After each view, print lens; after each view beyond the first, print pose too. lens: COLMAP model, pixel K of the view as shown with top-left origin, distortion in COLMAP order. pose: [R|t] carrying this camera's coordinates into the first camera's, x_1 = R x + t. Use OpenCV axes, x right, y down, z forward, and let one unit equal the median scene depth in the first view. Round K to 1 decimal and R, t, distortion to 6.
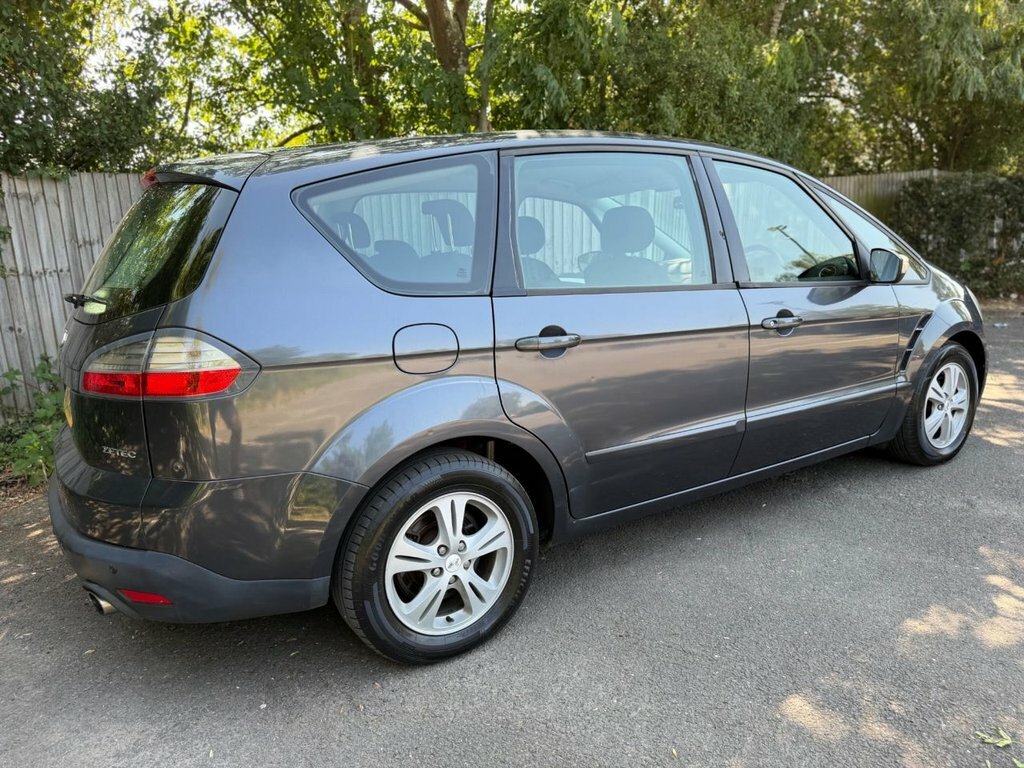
lens RADIAL K [[739.4, 0, 516.6], [0, 739.4, 387.2], [0, 0, 1]] dist [0.004956, -0.007585]
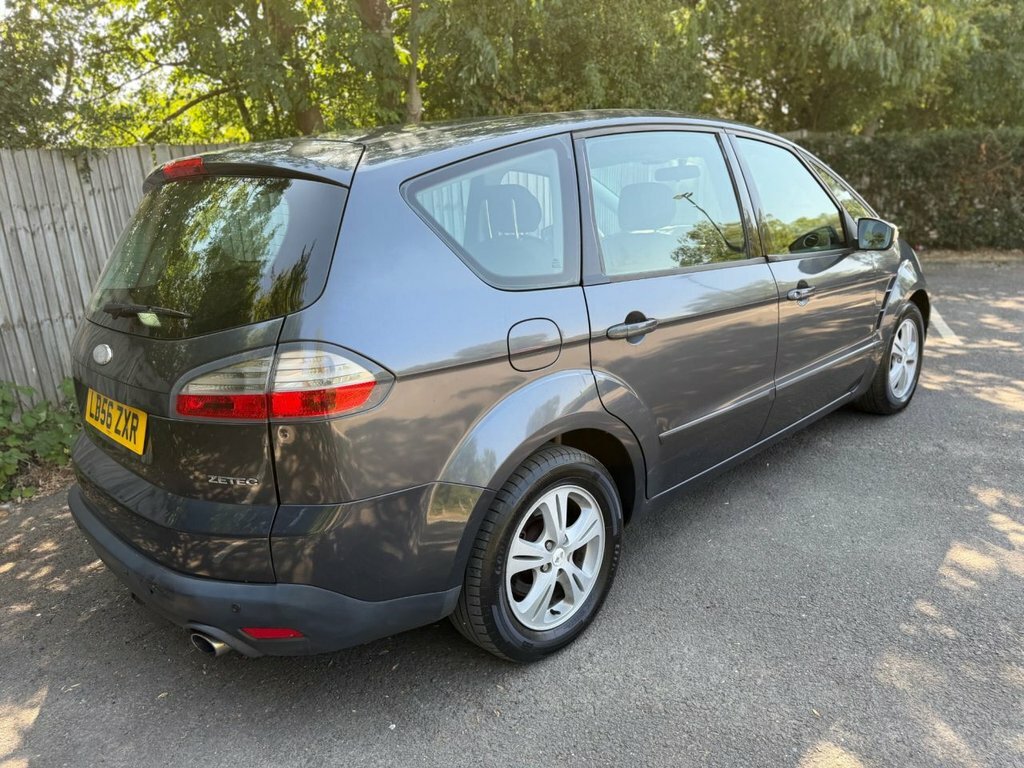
lens RADIAL K [[739.4, 0, 516.6], [0, 739.4, 387.2], [0, 0, 1]] dist [0.004956, -0.007585]
pose [[0.981383, -0.069445, 0.179064, -0.294871], [0.060230, 0.996590, 0.056403, -0.047583], [-0.182371, -0.044568, 0.982219, 0.042271]]
